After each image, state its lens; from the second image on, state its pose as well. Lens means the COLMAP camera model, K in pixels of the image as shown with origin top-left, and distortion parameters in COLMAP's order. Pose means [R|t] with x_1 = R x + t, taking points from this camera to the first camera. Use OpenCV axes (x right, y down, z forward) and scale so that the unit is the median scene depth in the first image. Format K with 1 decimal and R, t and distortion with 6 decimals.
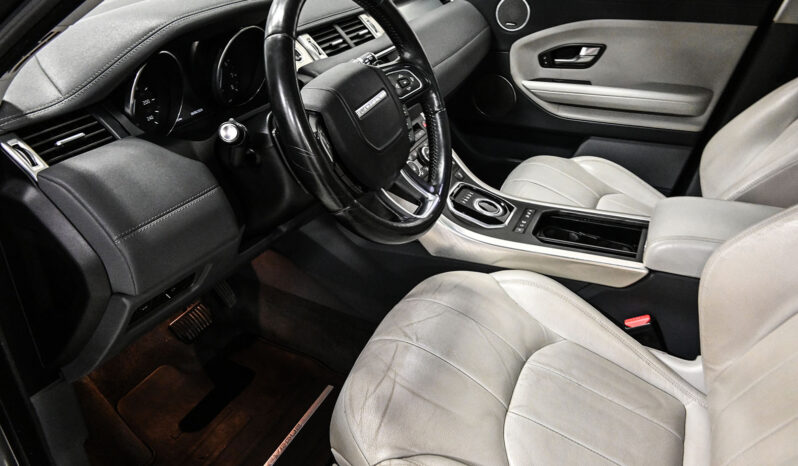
lens RADIAL K [[613.6, 0, 399.0], [0, 613.6, 233.0], [0, 0, 1]] dist [0.004214, 0.004510]
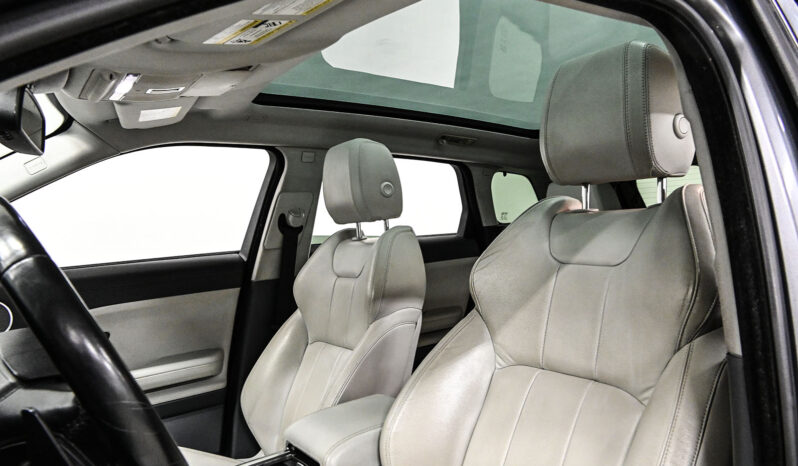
lens RADIAL K [[613.6, 0, 399.0], [0, 613.6, 233.0], [0, 0, 1]] dist [0.004214, 0.004510]
pose [[0.526982, -0.048751, 0.848477, -0.264246], [0.465716, 0.851678, -0.240317, 0.001071], [-0.710914, 0.521792, 0.471523, 0.176615]]
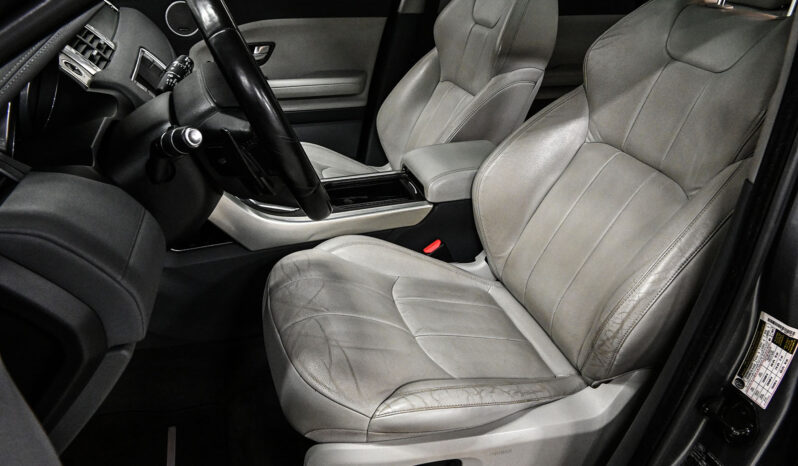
lens RADIAL K [[613.6, 0, 399.0], [0, 613.6, 233.0], [0, 0, 1]] dist [0.004214, 0.004510]
pose [[0.734265, -0.271602, 0.622163, -0.329319], [0.283450, 0.955426, 0.082563, -0.005548], [-0.616855, 0.115729, 0.778522, 0.042559]]
